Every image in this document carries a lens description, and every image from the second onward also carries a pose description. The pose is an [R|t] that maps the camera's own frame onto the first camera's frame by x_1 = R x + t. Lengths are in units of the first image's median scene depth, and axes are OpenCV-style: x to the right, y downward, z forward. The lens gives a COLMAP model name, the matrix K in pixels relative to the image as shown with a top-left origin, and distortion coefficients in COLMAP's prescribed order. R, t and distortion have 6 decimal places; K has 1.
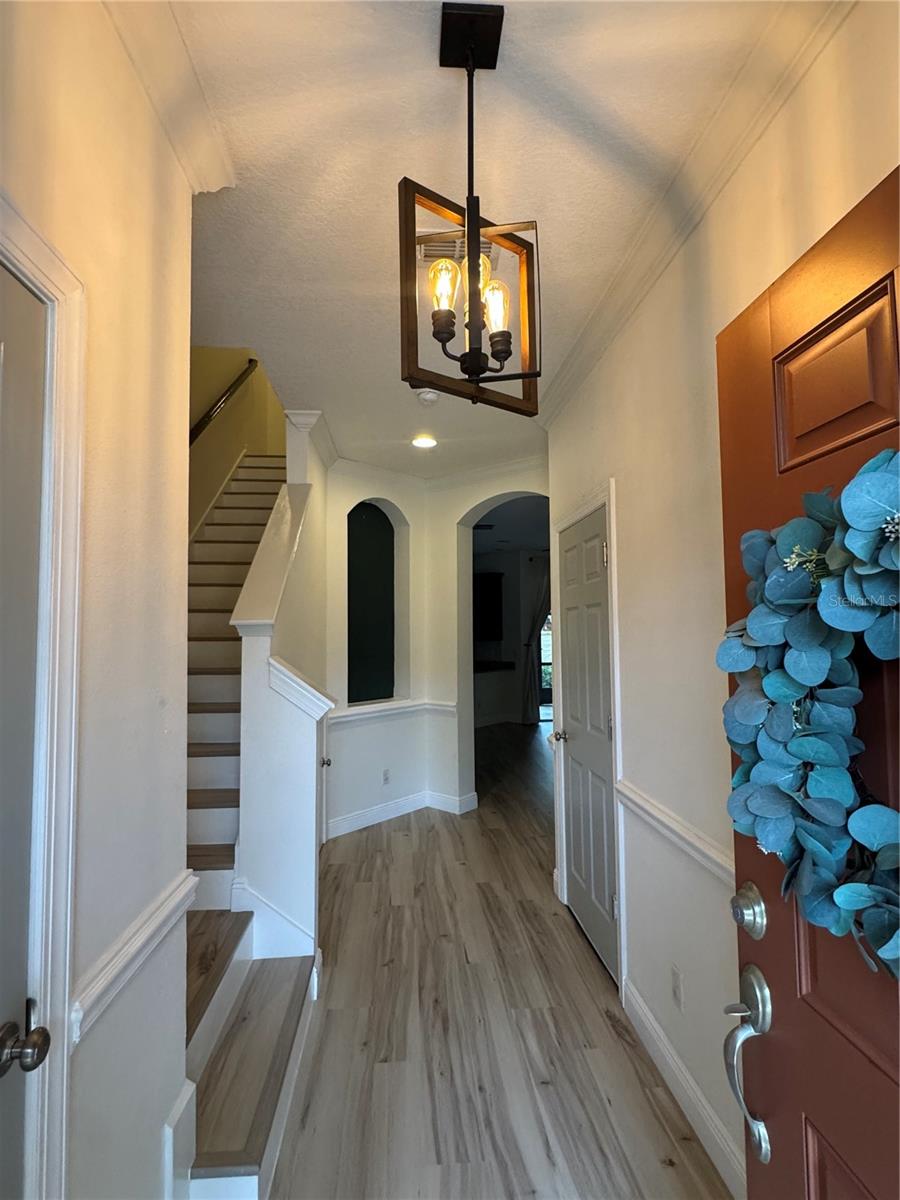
lens RADIAL K [[602.4, 0, 450.1], [0, 602.4, 599.2], [0, 0, 1]] dist [0.001325, 0.000601]
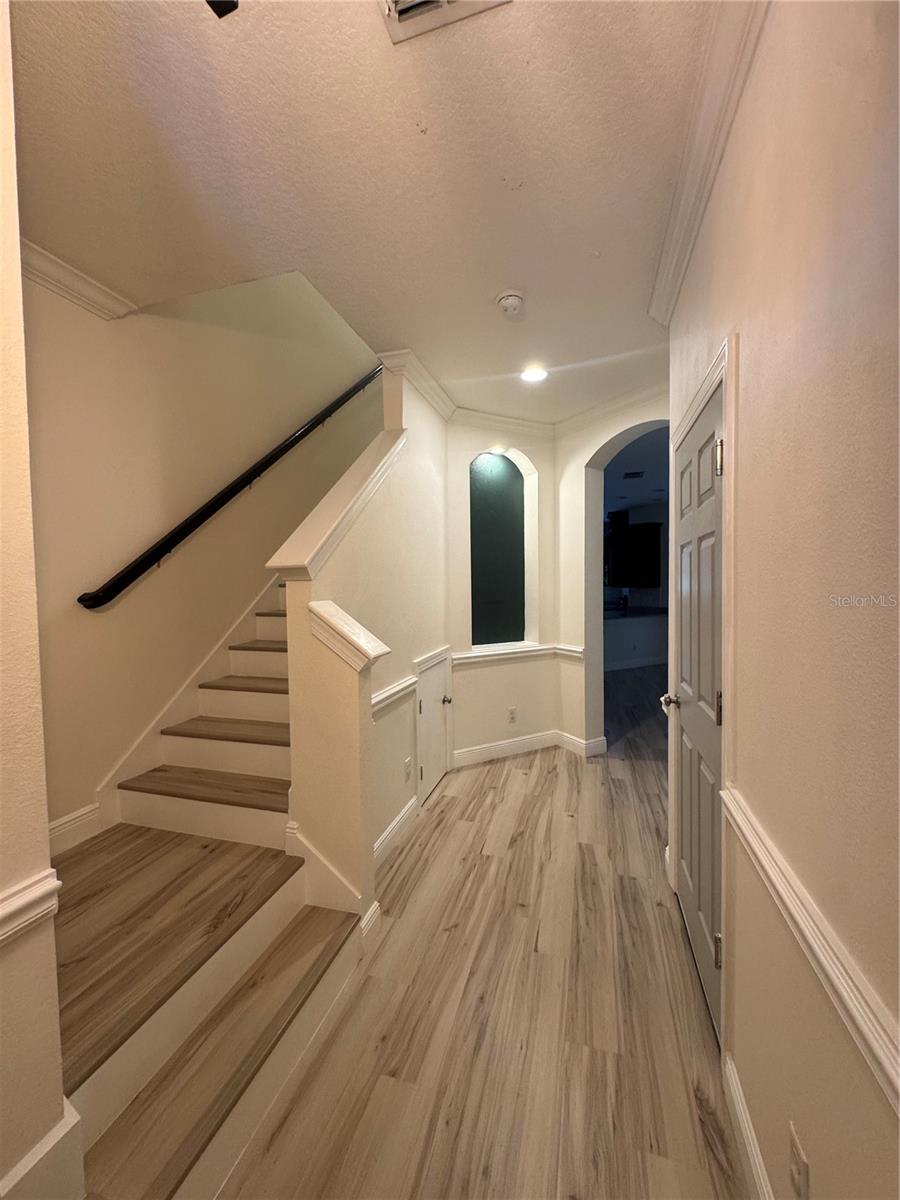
lens RADIAL K [[479.3, 0, 447.3], [0, 479.3, 598.1], [0, 0, 1]] dist [-0.003731, 0.000400]
pose [[0.935487, 0.011229, -0.353182, 0.125516], [0.020157, 0.996172, 0.085063, 0.022268], [0.352785, -0.086695, 0.931679, 0.289884]]
